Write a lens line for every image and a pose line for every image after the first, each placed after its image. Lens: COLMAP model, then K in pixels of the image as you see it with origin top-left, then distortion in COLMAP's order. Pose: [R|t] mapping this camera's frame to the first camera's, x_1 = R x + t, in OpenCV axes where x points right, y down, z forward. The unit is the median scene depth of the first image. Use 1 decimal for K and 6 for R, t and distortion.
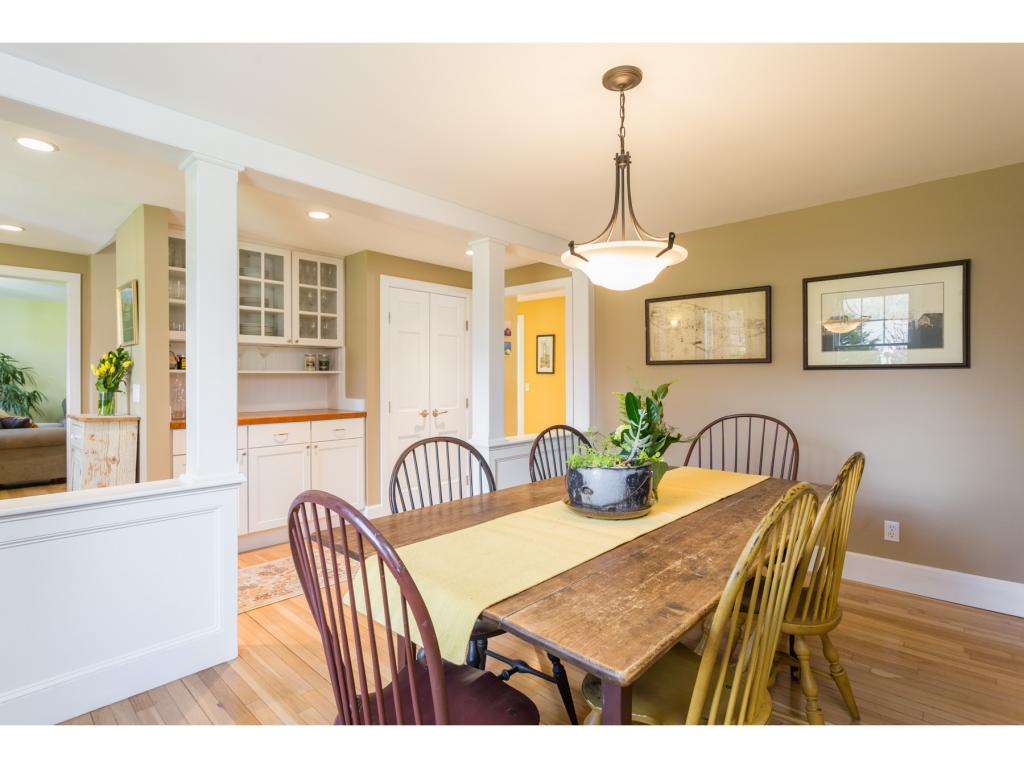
lens RADIAL K [[510.8, 0, 514.1], [0, 510.8, 378.9], [0, 0, 1]] dist [-0.014079, 0.000752]
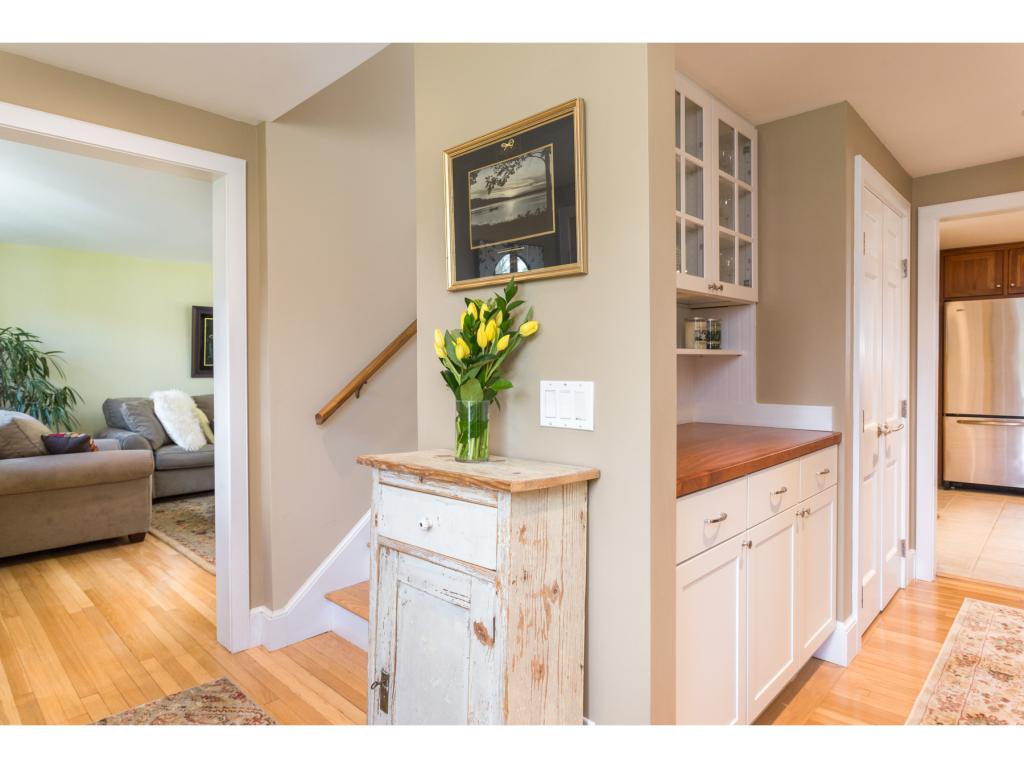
lens RADIAL K [[597.9, 0, 511.1], [0, 597.9, 373.9], [0, 0, 1]] dist [-0.013839, 0.000126]
pose [[0.999728, -0.003859, -0.023009, -0.607500], [0.004156, 0.999909, 0.012862, -0.000936], [0.022957, -0.012954, 0.999653, 0.429360]]
